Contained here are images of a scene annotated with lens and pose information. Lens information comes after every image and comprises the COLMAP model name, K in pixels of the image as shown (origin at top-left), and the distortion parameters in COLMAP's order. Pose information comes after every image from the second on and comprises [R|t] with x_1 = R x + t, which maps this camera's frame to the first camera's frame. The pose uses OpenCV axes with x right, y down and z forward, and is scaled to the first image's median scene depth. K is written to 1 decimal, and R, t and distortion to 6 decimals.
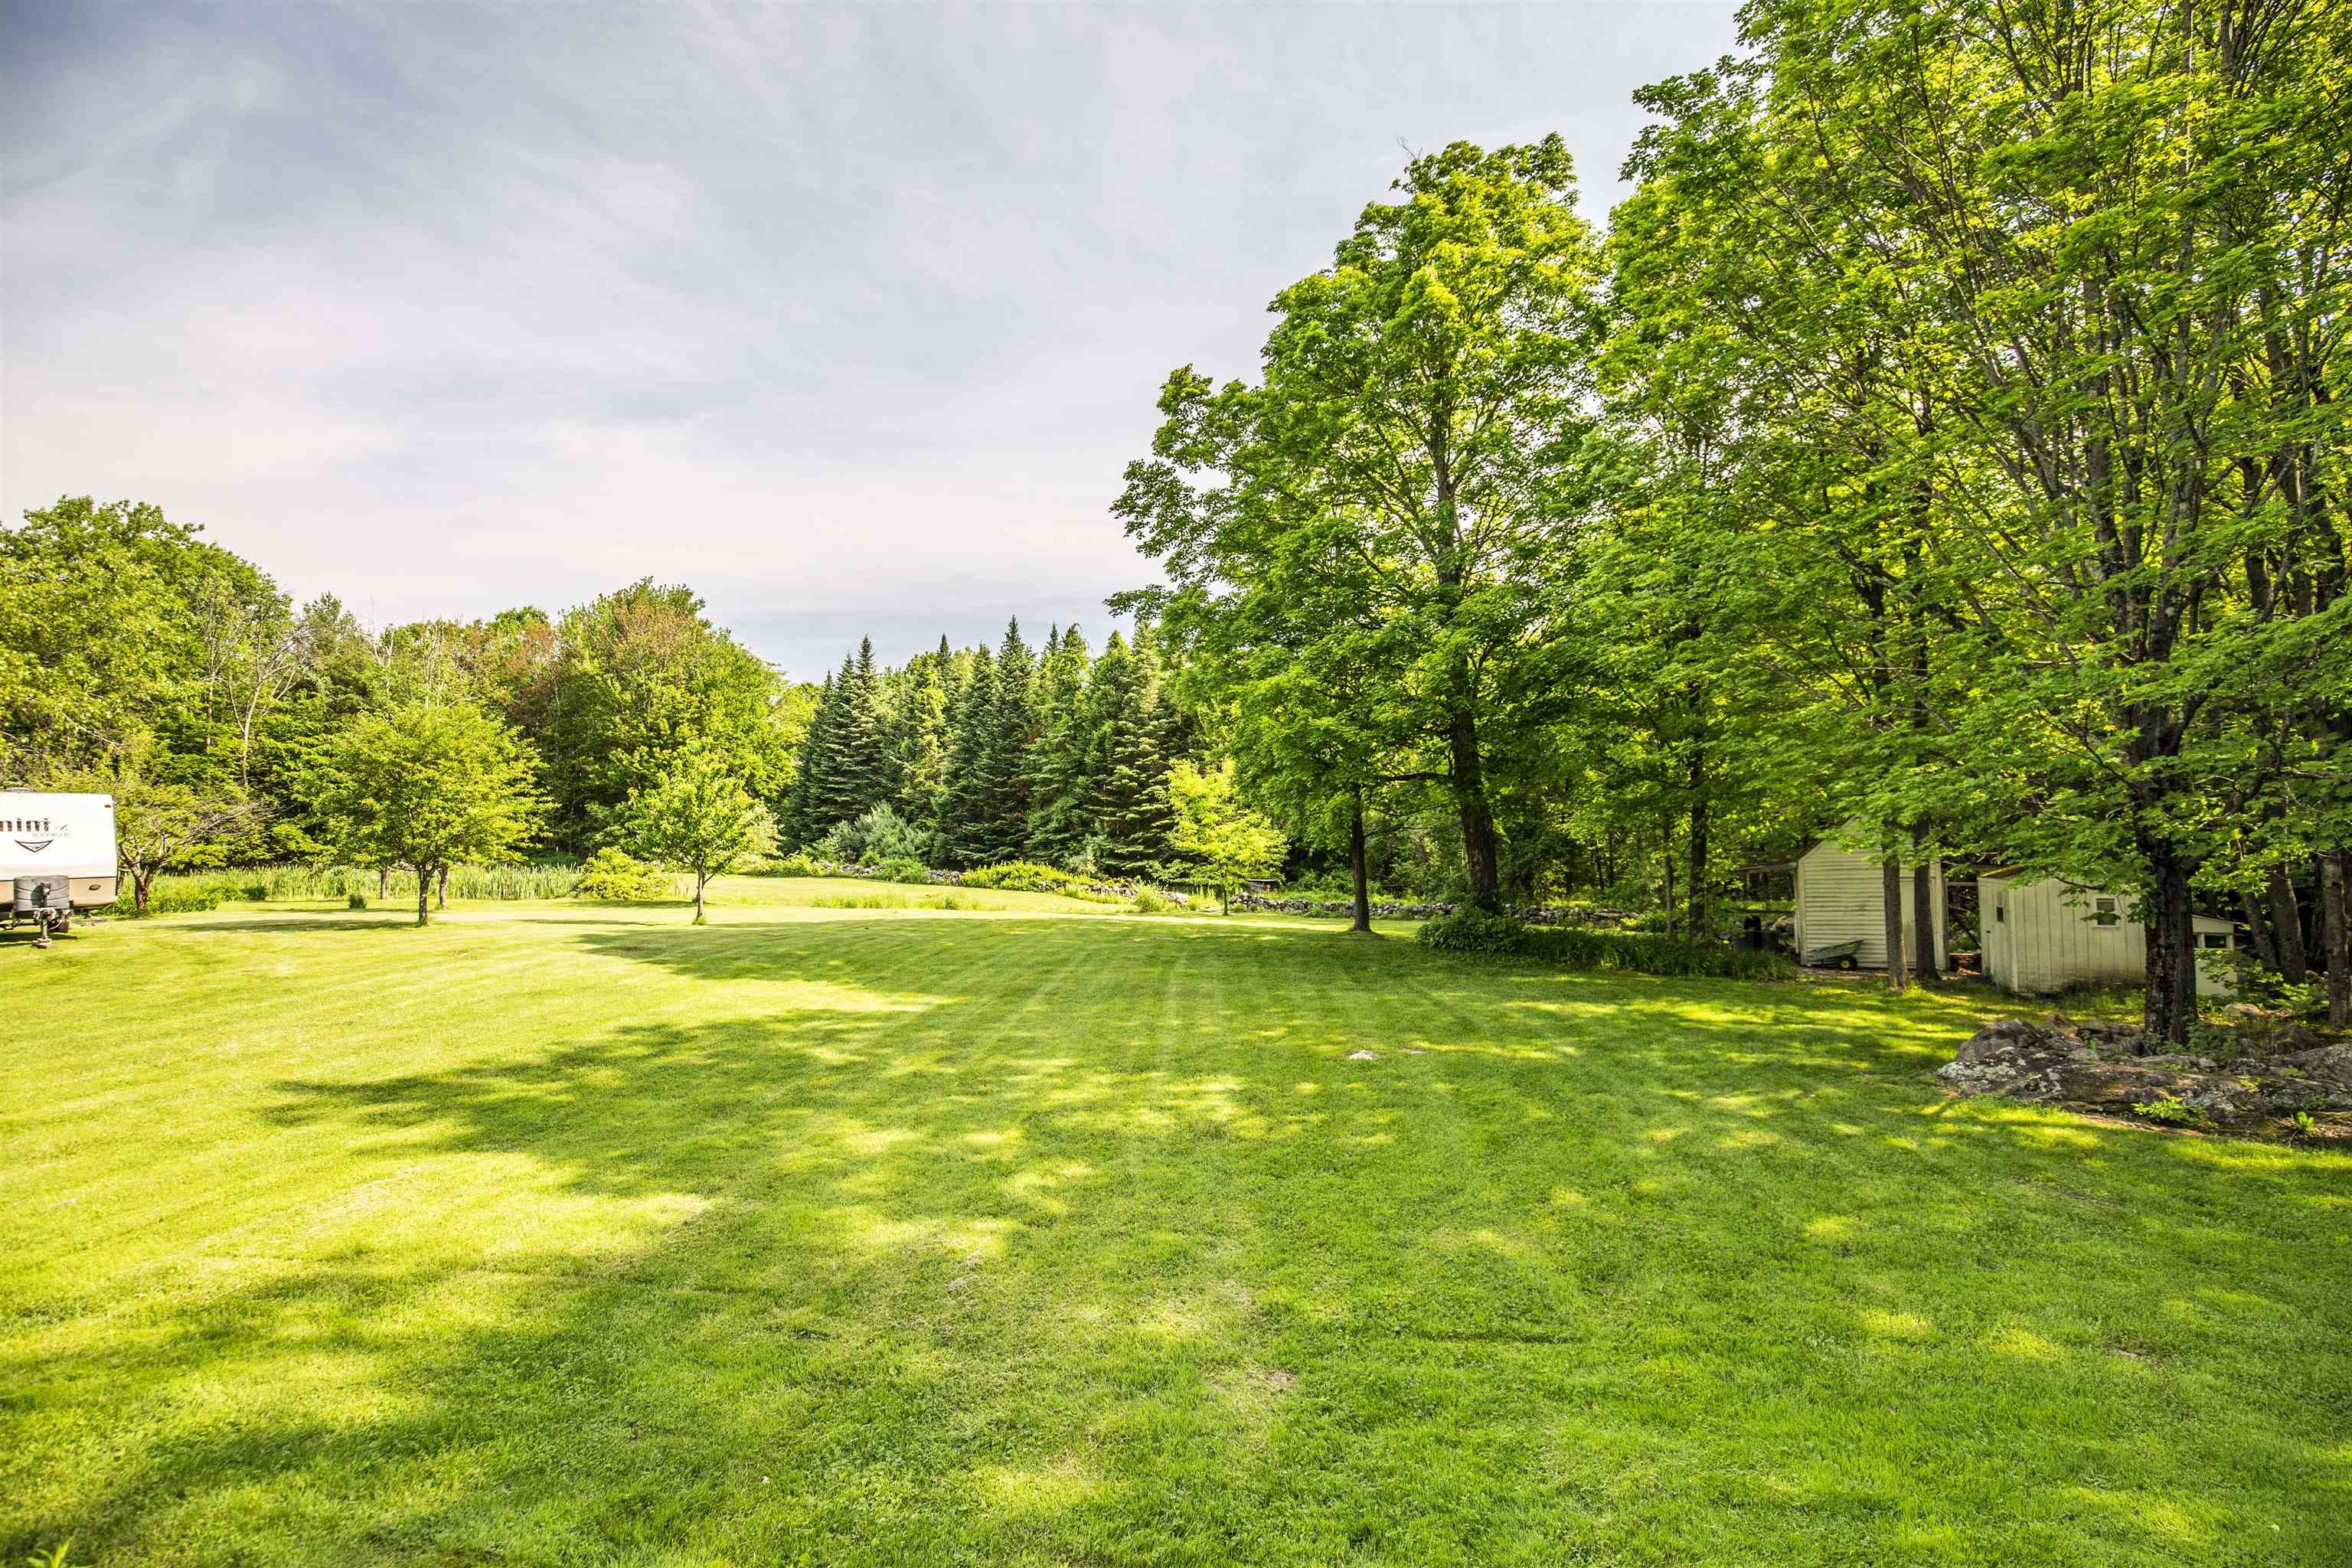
lens RADIAL K [[1074.5, 0, 1184.1], [0, 1074.5, 785.5], [0, 0, 1]] dist [-0.034210, 0.007603]
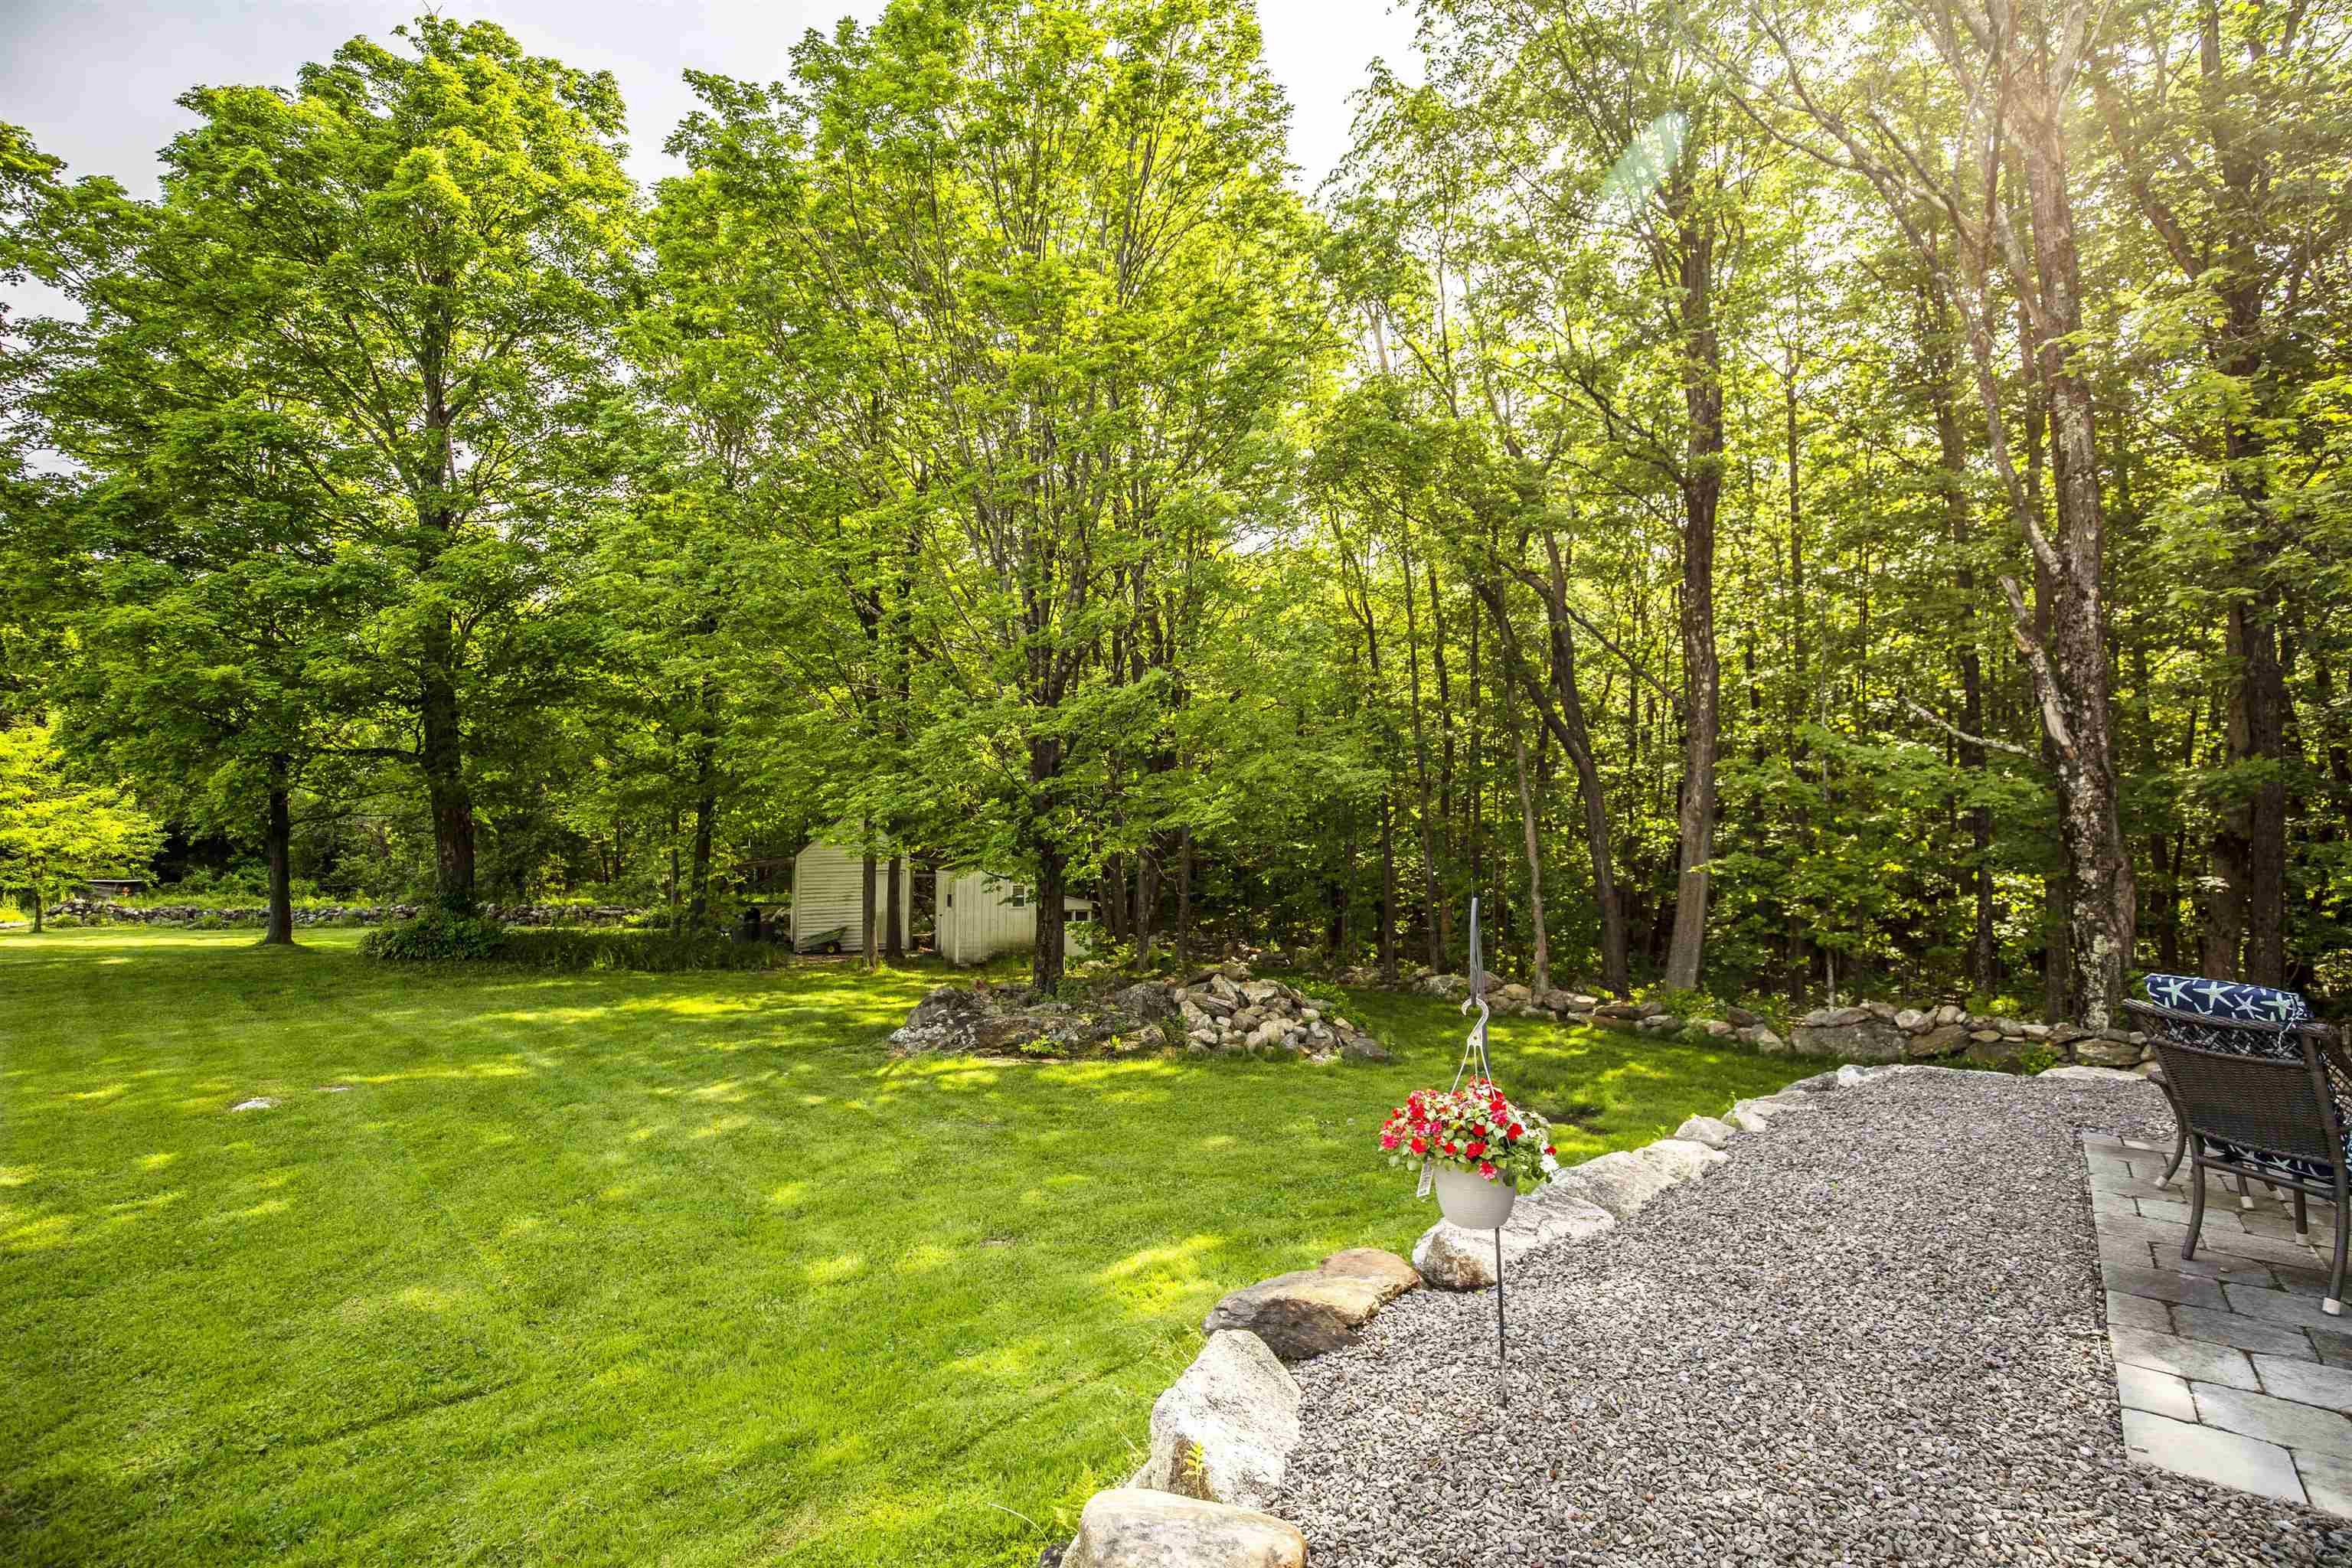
lens RADIAL K [[1074.5, 0, 1187.2], [0, 1074.5, 787.1], [0, 0, 1]] dist [-0.034210, 0.007603]
pose [[0.648150, 0.047511, 0.760029, 0.008141], [-0.052563, 0.998463, -0.017591, -0.000395], [-0.759696, -0.028548, 0.649651, -0.002631]]
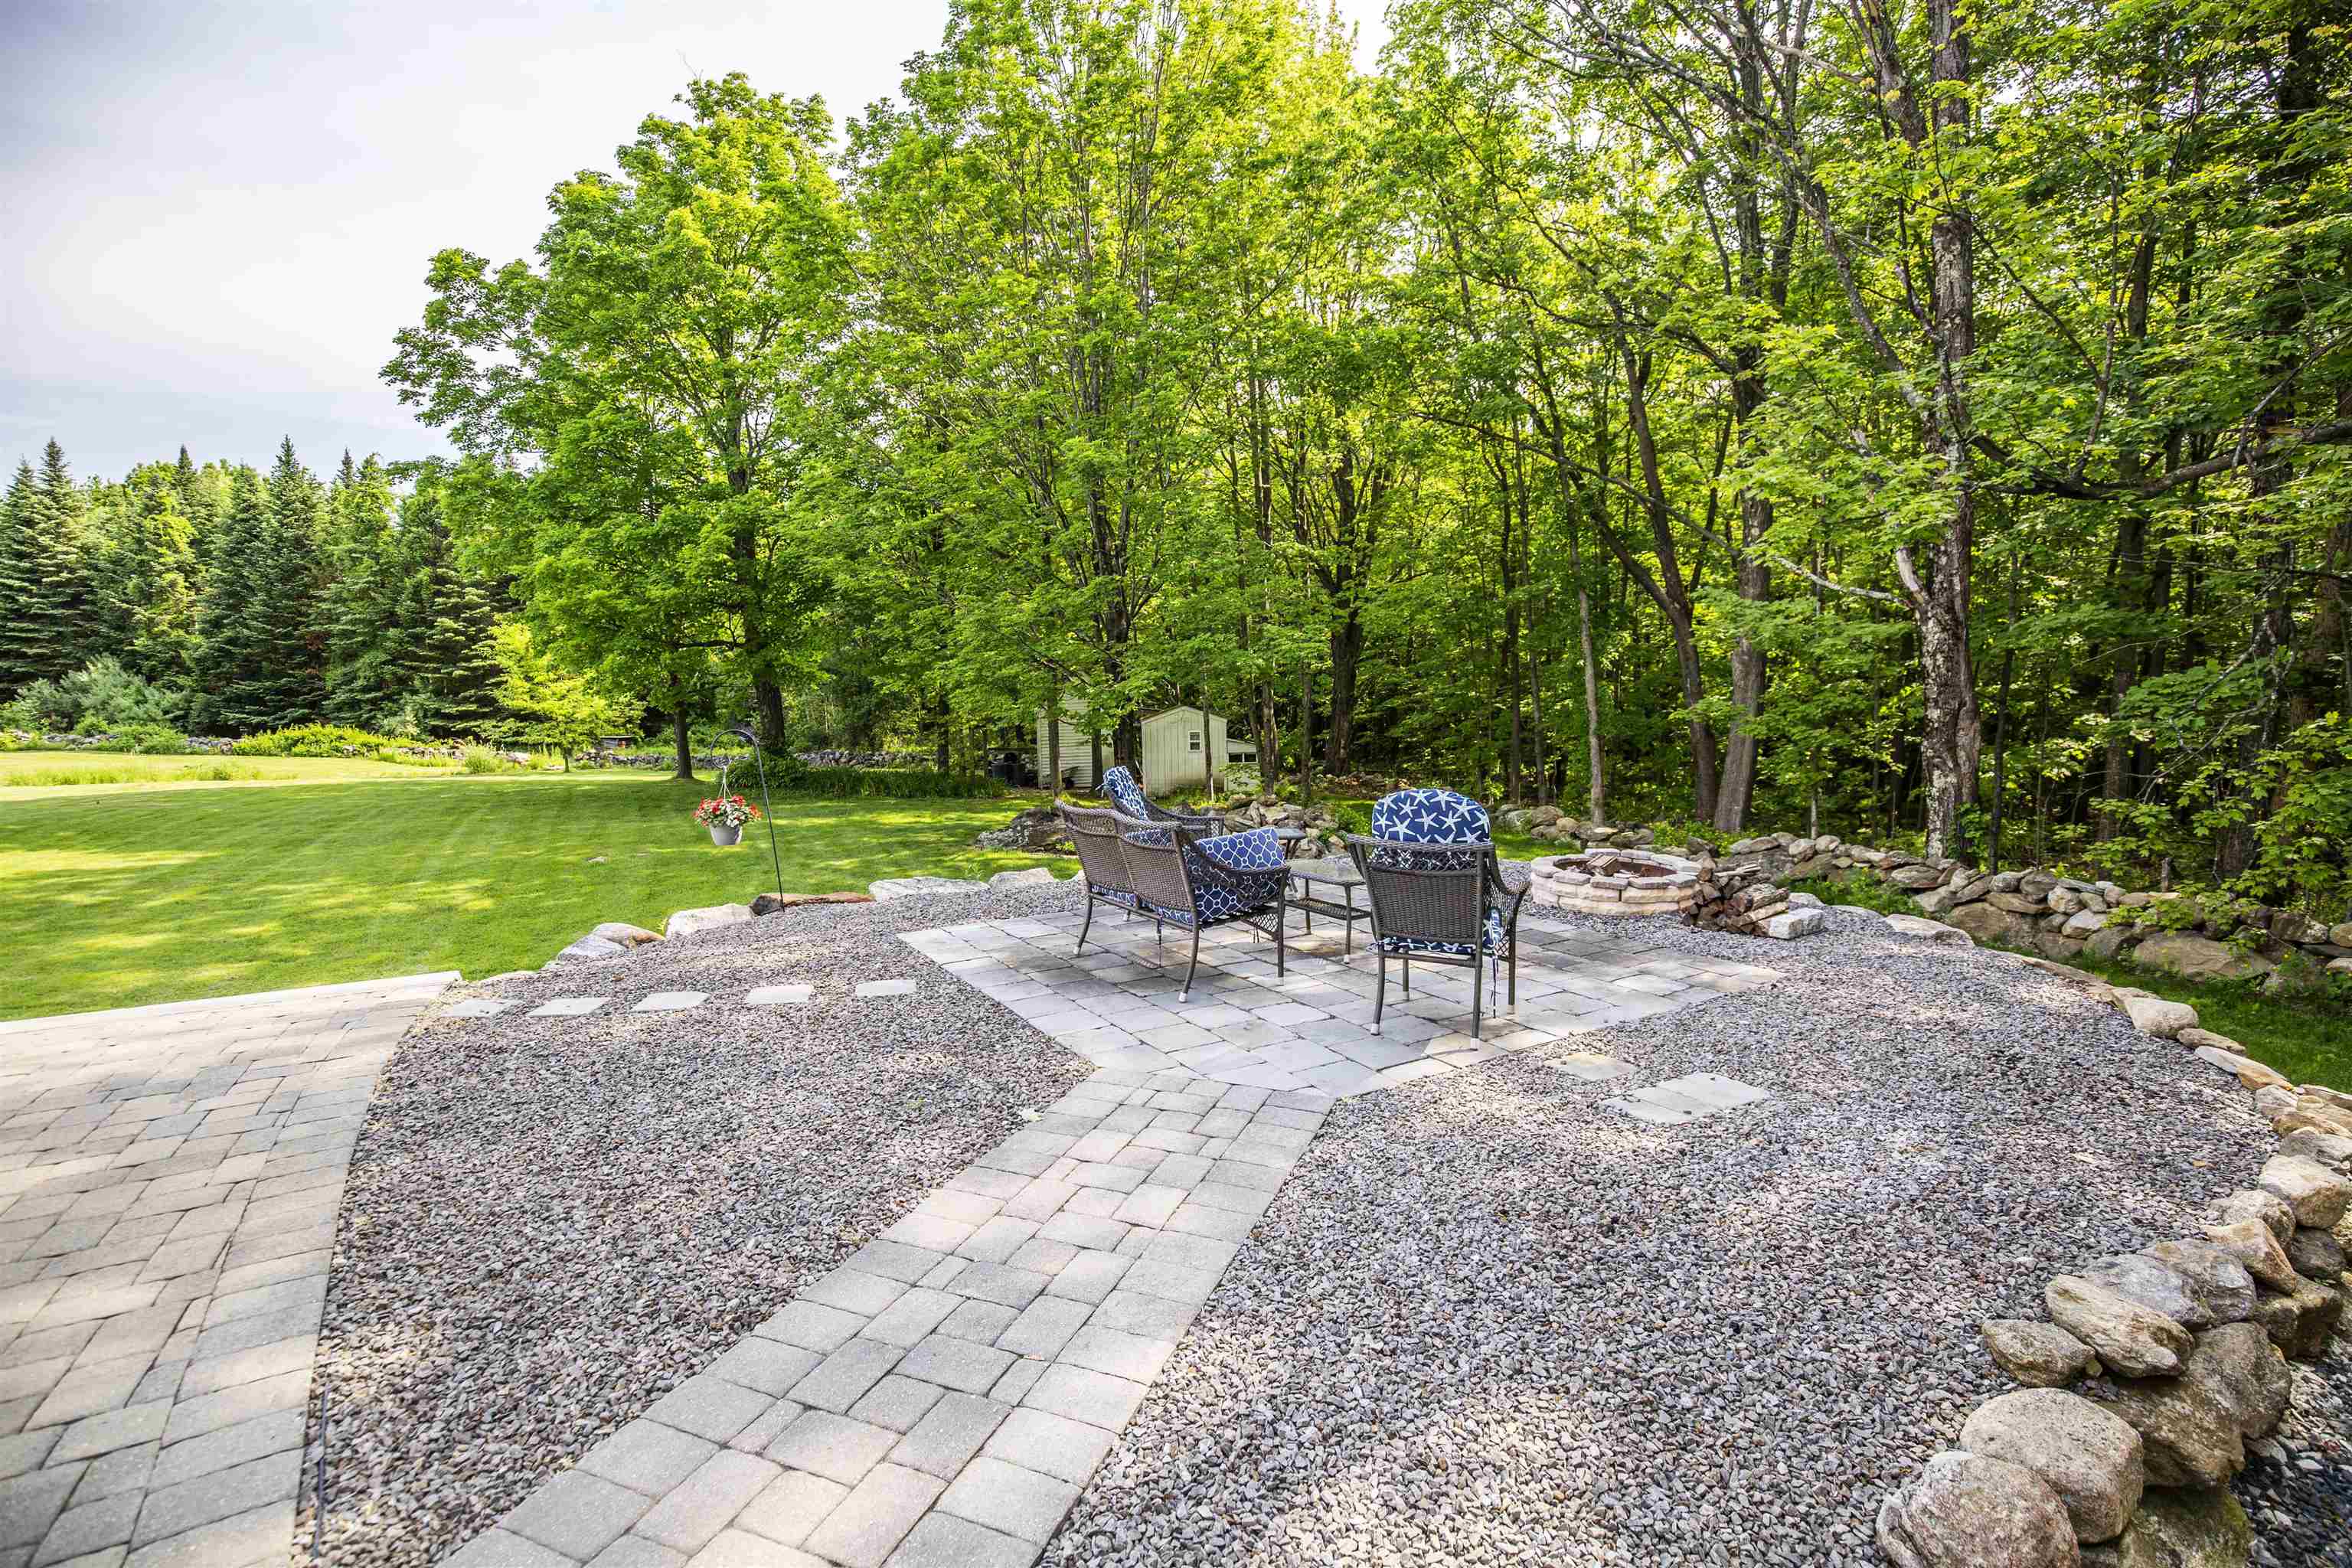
lens RADIAL K [[1074.5, 0, 1177.7], [0, 1074.5, 781.6], [0, 0, 1]] dist [-0.034210, 0.007603]
pose [[0.866237, -0.050261, 0.497098, 0.070591], [-0.016880, 0.991416, 0.129654, -0.018689], [-0.499348, -0.120702, 0.857953, -0.273131]]
